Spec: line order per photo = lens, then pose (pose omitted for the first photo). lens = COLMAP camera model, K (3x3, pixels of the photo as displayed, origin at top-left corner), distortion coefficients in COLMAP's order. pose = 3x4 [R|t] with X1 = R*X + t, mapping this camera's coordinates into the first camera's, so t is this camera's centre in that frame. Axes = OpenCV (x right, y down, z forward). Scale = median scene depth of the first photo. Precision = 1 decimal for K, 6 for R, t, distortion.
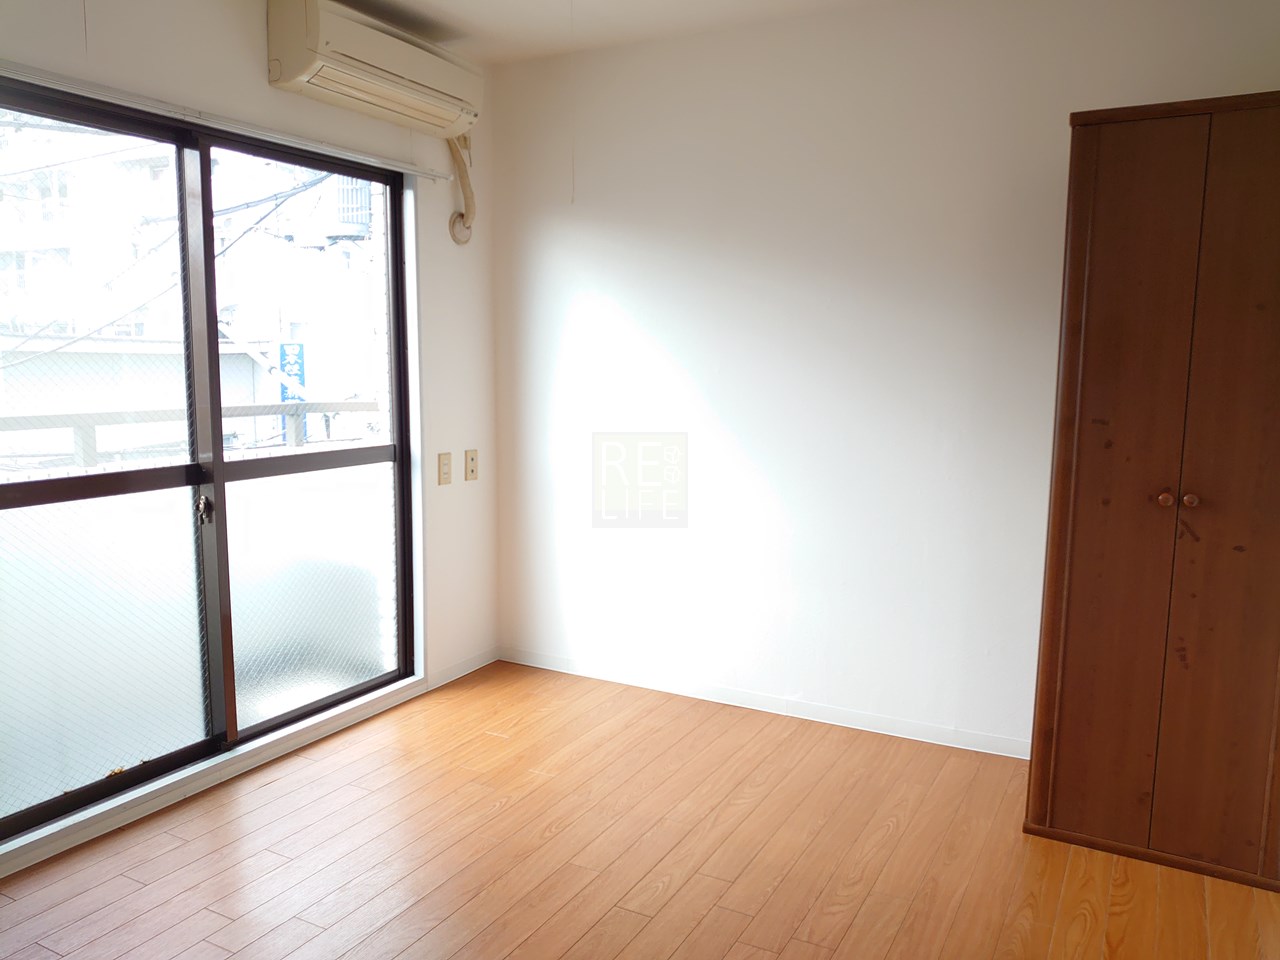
lens RADIAL K [[1015.6, 0, 640.0], [0, 1015.6, 480.0], [0, 0, 1]] dist [-0.064209, 0.073778]
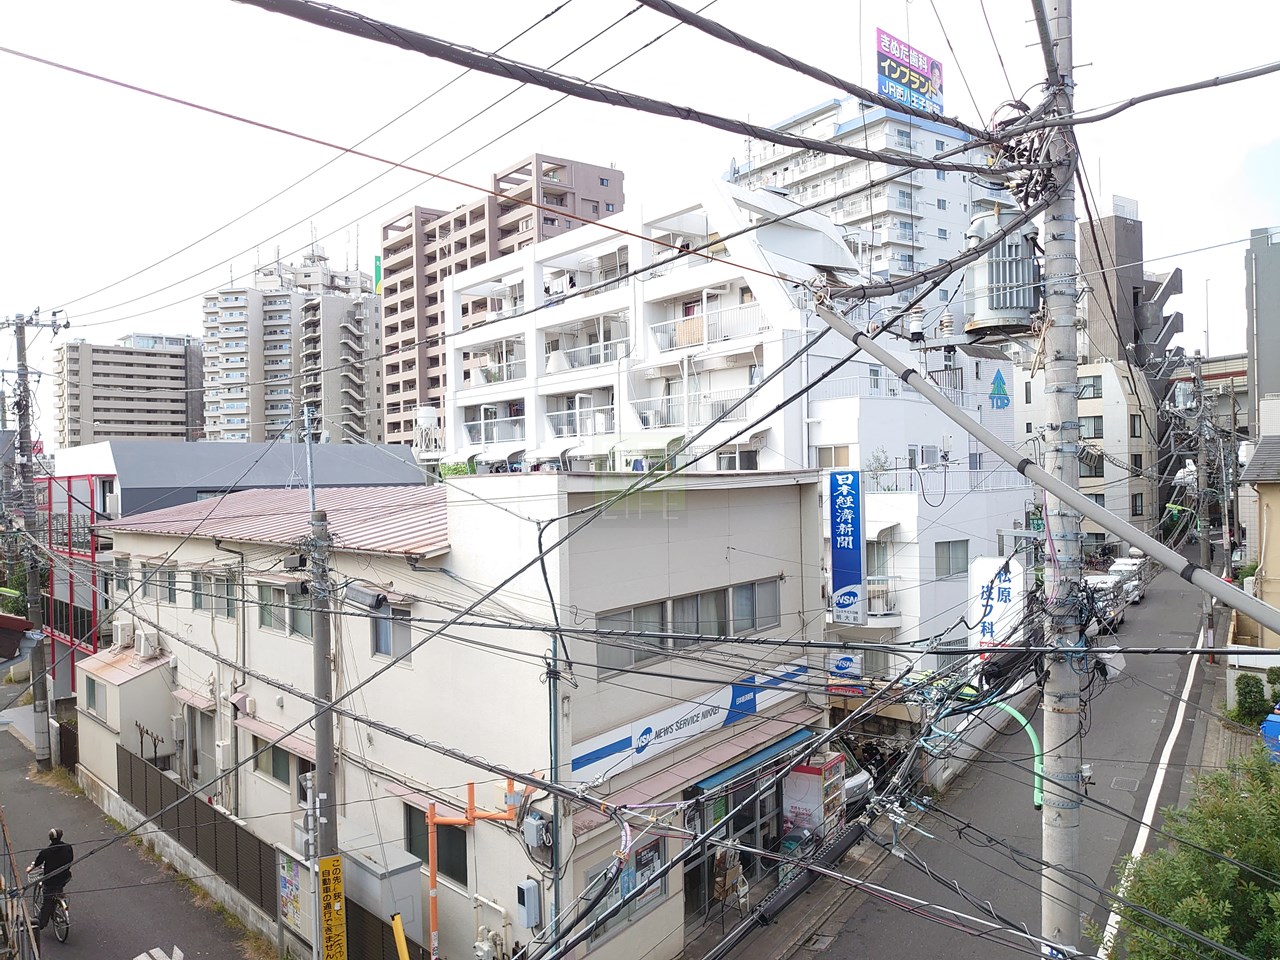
lens RADIAL K [[1015.6, 0, 640.0], [0, 1015.6, 480.0], [0, 0, 1]] dist [-0.064209, 0.073778]
pose [[0.891476, -0.019280, -0.452658, -0.102820], [-0.036466, 0.992800, -0.114102, -0.020757], [0.451599, 0.118226, 0.884354, 0.132084]]
